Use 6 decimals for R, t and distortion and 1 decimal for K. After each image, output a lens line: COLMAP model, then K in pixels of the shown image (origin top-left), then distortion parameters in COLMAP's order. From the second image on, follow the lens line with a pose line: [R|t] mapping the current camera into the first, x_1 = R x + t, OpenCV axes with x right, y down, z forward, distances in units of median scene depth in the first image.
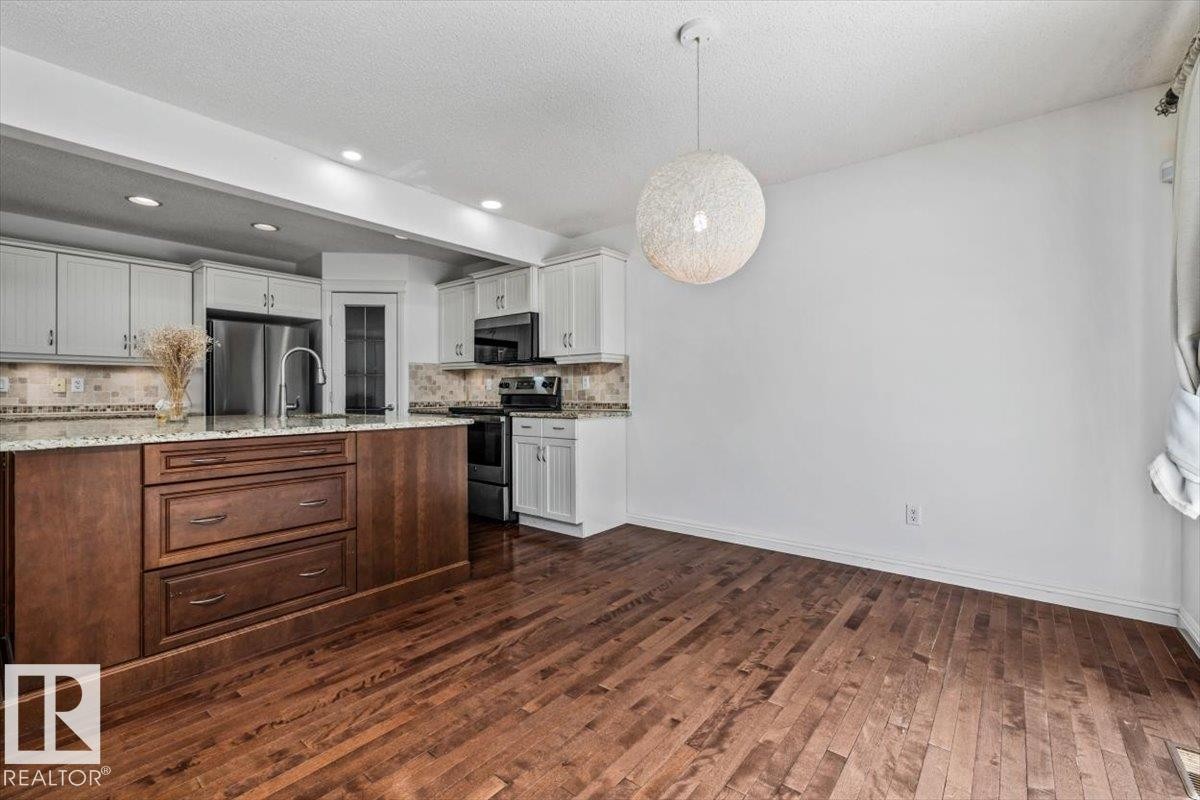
lens RADIAL K [[510.1, 0, 598.3], [0, 510.1, 391.8], [0, 0, 1]] dist [0.003281, 0.000376]
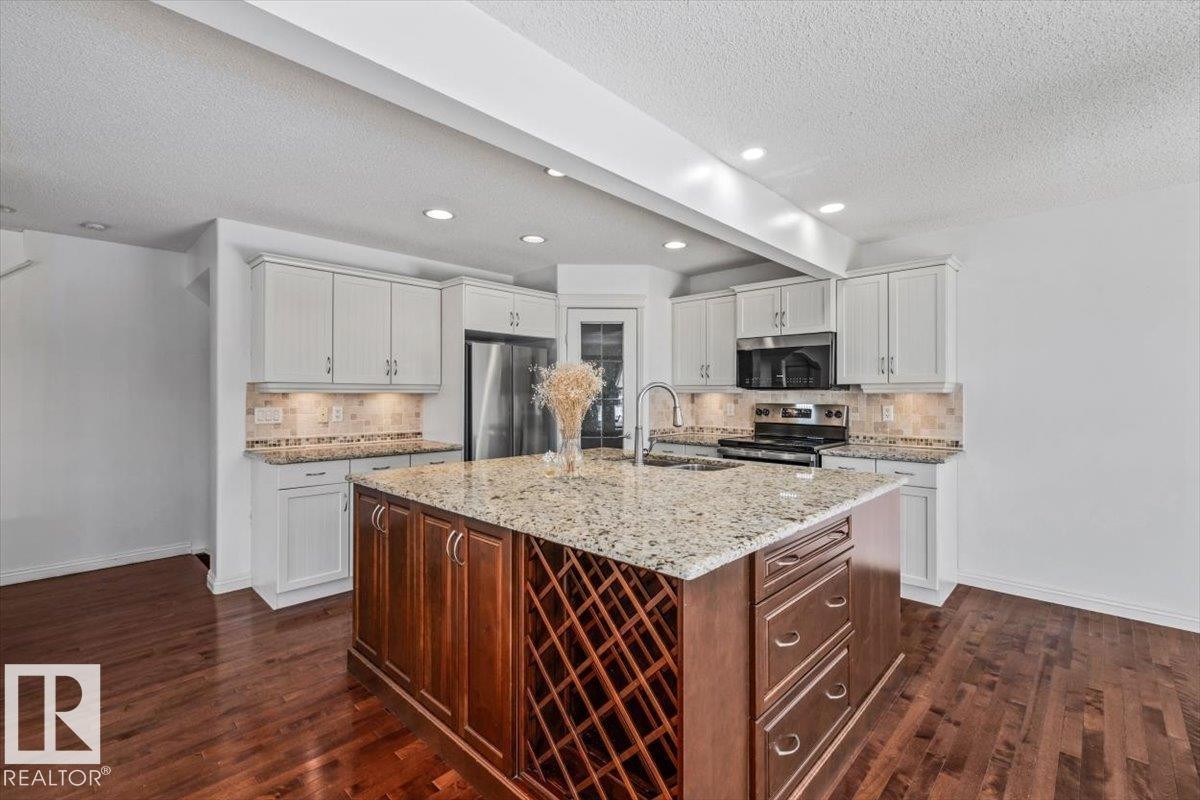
lens RADIAL K [[519.1, 0, 604.3], [0, 519.1, 393.1], [0, 0, 1]] dist [0.001302, 0.000161]
pose [[0.996829, 0.004519, -0.079450, -0.444091], [-0.004537, 0.999990, -0.000044, -0.051086], [0.079449, 0.000405, 0.996839, 0.098741]]
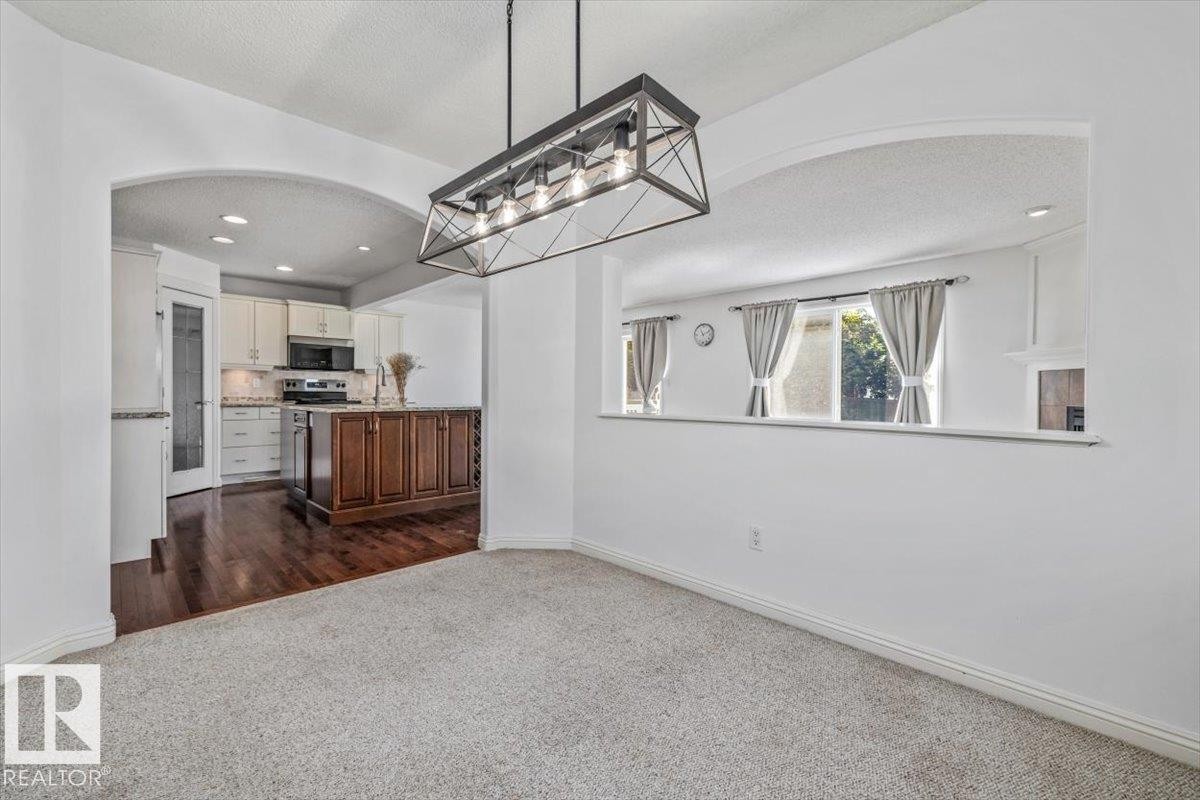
lens RADIAL K [[519.0, 0, 600.0], [0, 519.0, 400.0], [0, 0, 1]] dist [0.001696, 0.000102]
pose [[0.131529, -0.010565, 0.991256, -1.638060], [-0.012709, 0.999843, 0.012343, 0.000835], [-0.991231, -0.014222, 0.131374, 0.029219]]
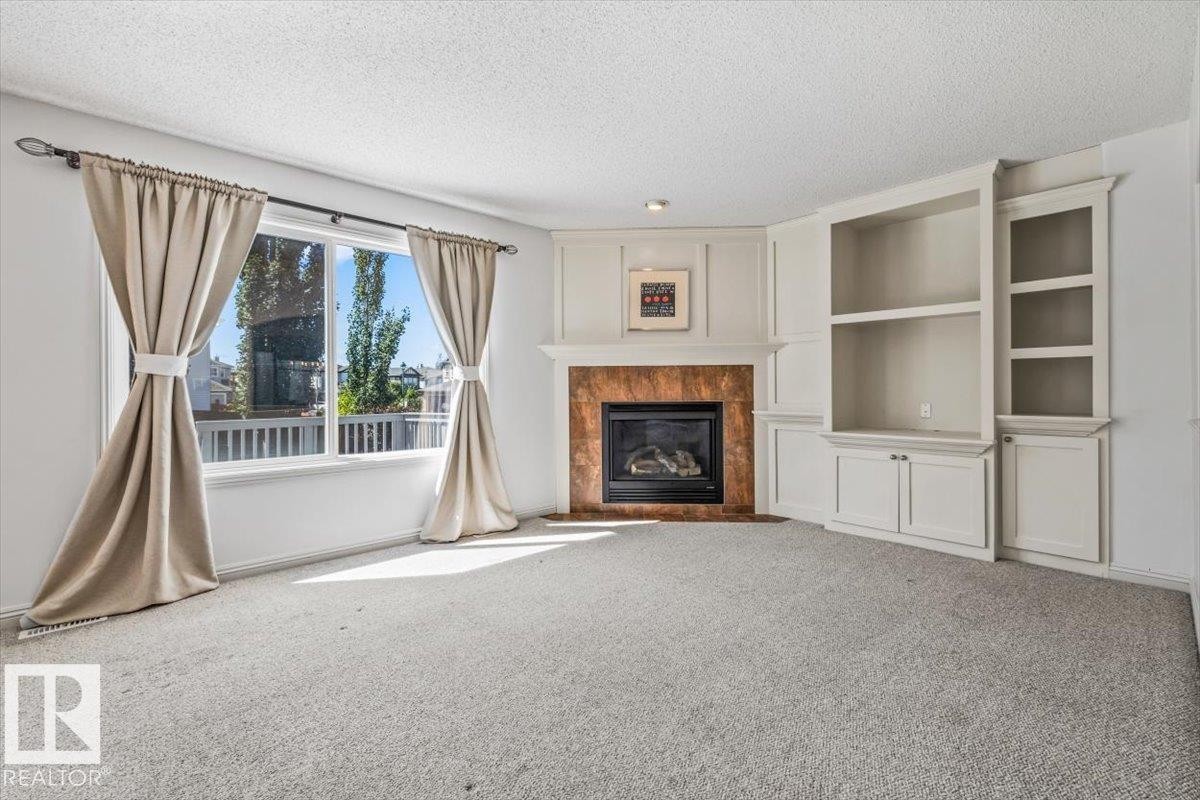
lens RADIAL K [[522.9, 0, 597.5], [0, 522.9, 385.9], [0, 0, 1]] dist [0.001550, 0.000359]
pose [[-0.990035, 0.009670, 0.140490, -0.651131], [0.007581, 0.999853, -0.015397, -0.001273], [-0.140618, -0.014179, -0.989962, 0.301973]]
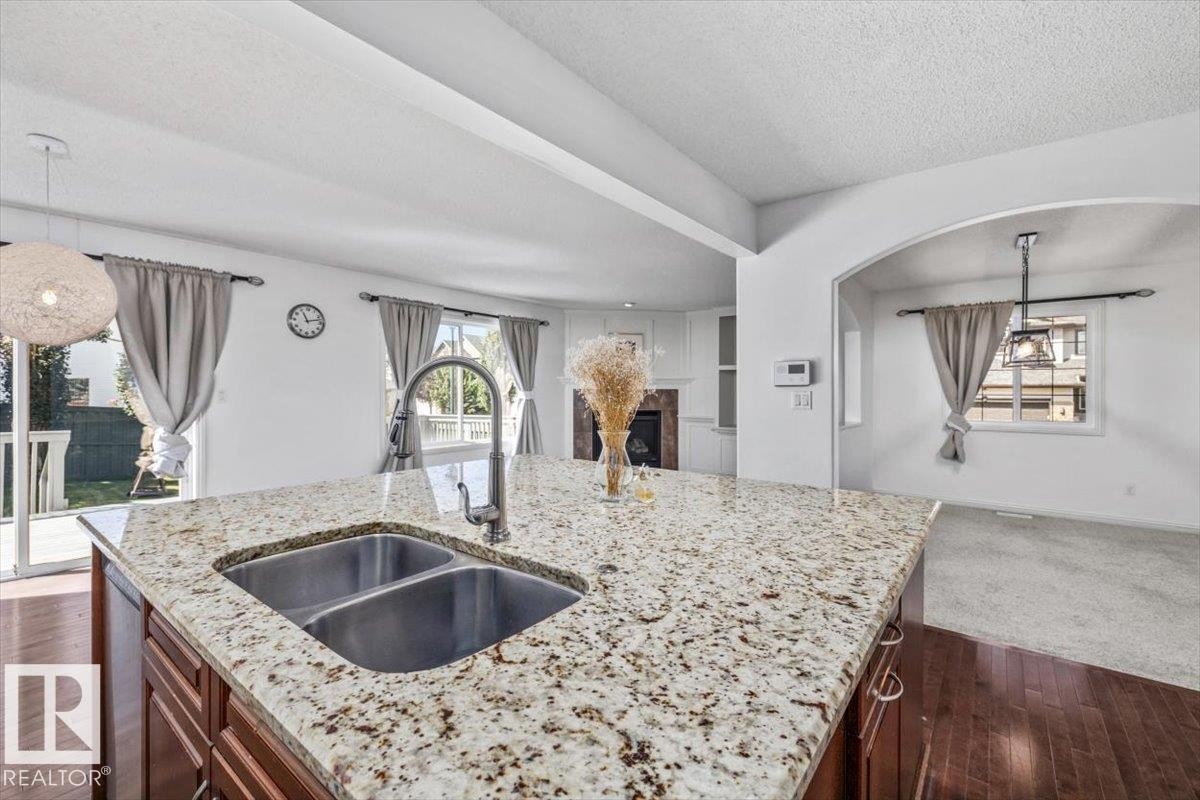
lens RADIAL K [[519.1, 0, 604.3], [0, 519.1, 393.1], [0, 0, 1]] dist [0.001302, 0.000161]
pose [[-0.999662, 0.000824, -0.025988, -0.505034], [0.000842, 0.999999, -0.000663, -0.042539], [0.025987, -0.000685, -0.999662, 1.047146]]
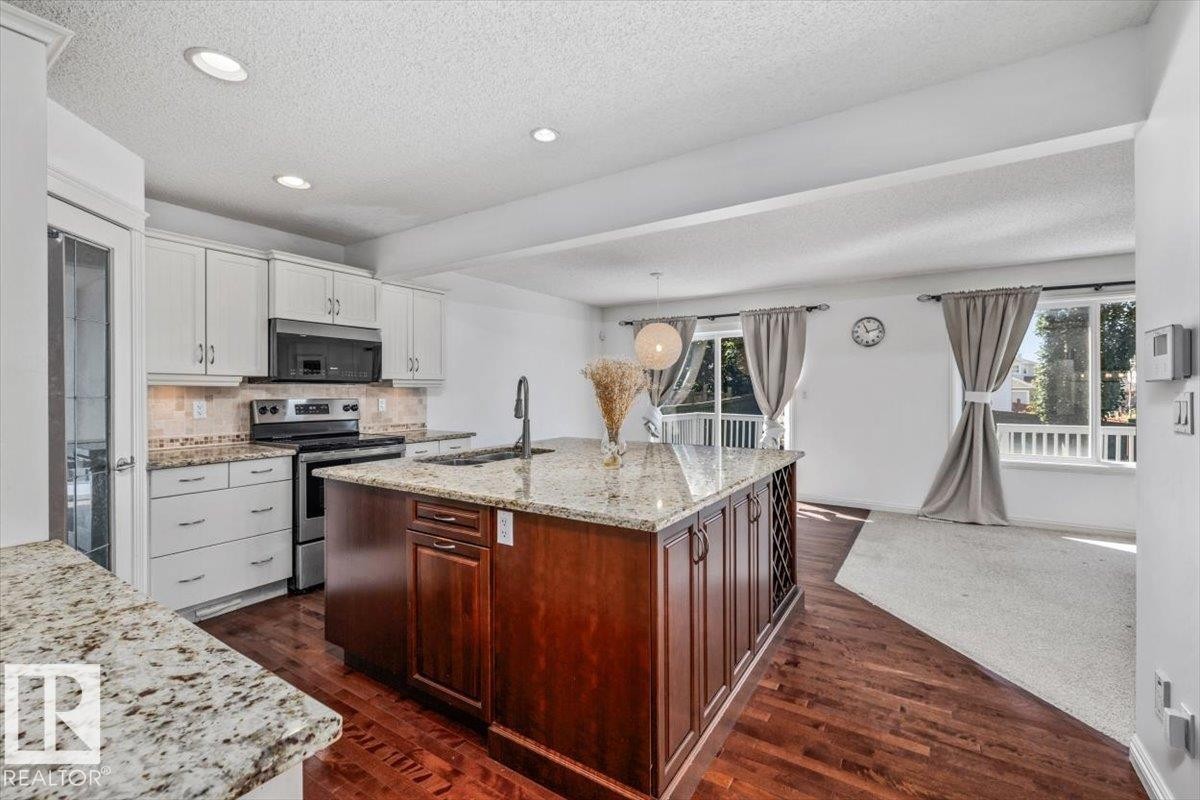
lens RADIAL K [[519.1, 0, 604.3], [0, 519.1, 393.1], [0, 0, 1]] dist [0.001302, 0.000161]
pose [[-0.109336, -0.003530, 0.993999, -1.104014], [-0.004564, 0.999985, 0.003050, -0.047013], [-0.993994, -0.004203, -0.109351, 0.708228]]
